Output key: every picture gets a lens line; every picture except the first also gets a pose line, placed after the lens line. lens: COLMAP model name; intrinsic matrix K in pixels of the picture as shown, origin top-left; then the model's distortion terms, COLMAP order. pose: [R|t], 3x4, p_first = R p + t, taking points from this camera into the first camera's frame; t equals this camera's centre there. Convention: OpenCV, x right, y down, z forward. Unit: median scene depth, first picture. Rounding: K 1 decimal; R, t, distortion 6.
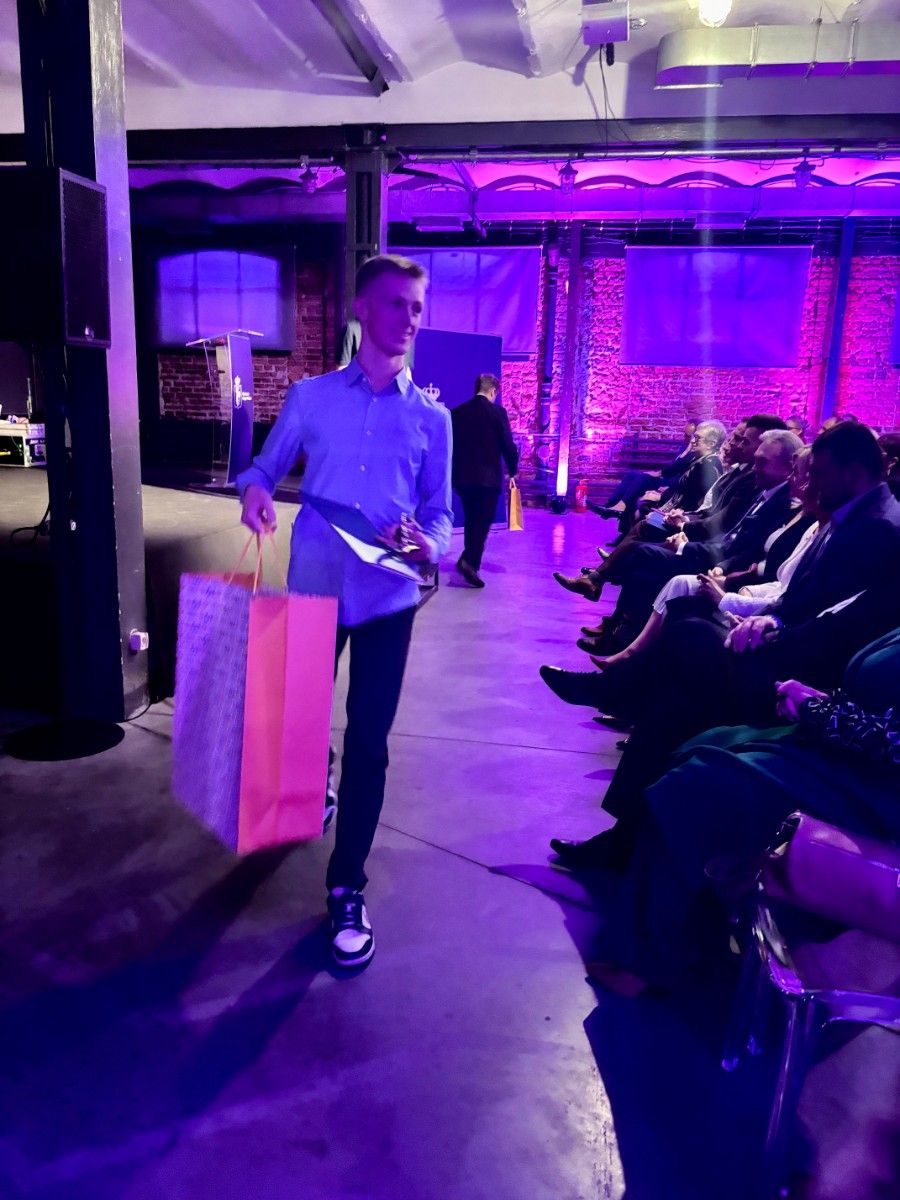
lens RADIAL K [[898.1, 0, 432.2], [0, 898.1, 598.8], [0, 0, 1]] dist [0.091350, -0.119884]
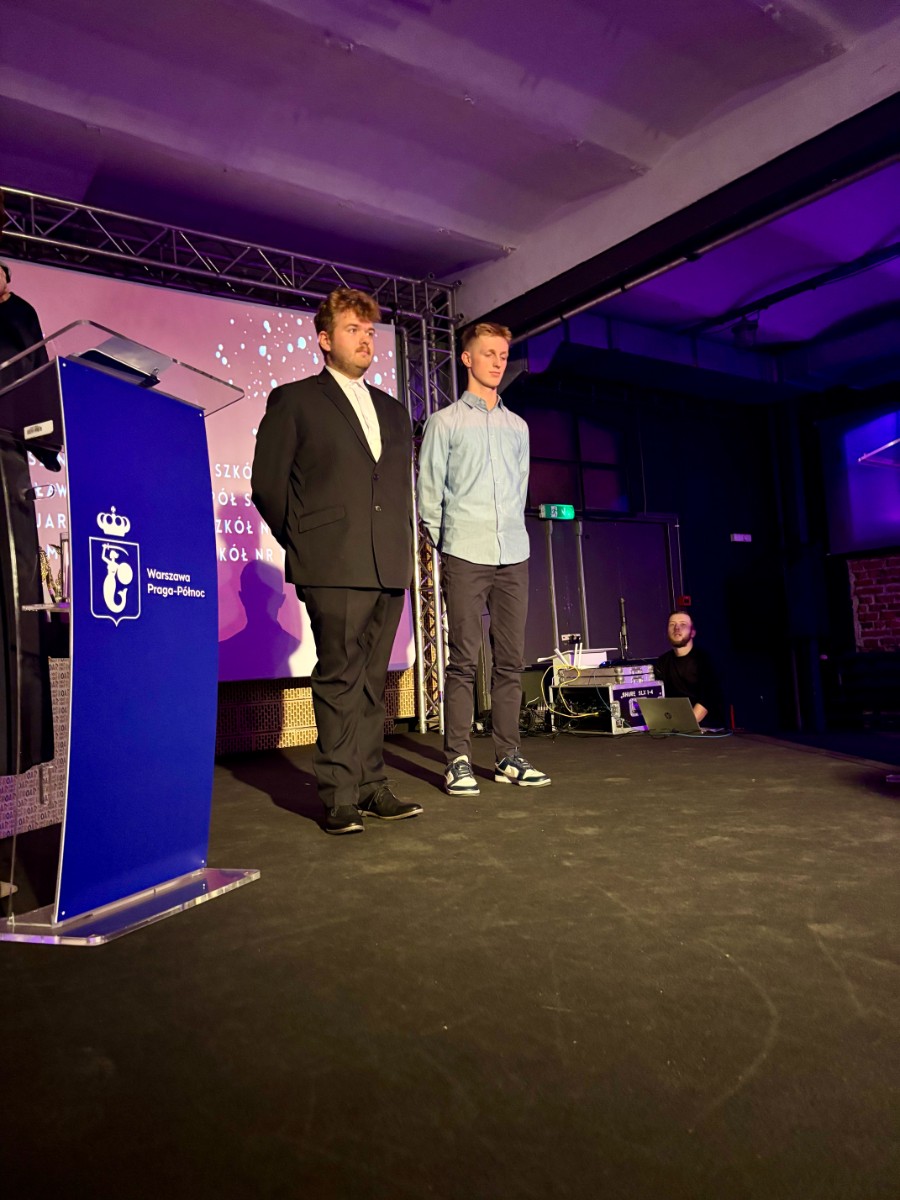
lens RADIAL K [[898.1, 0, 432.2], [0, 898.1, 598.8], [0, 0, 1]] dist [0.091350, -0.119884]
pose [[0.735246, -0.122373, -0.666661, -0.113571], [-0.062957, 0.966985, -0.246935, -0.074190], [0.674870, 0.223529, 0.703268, 0.458709]]
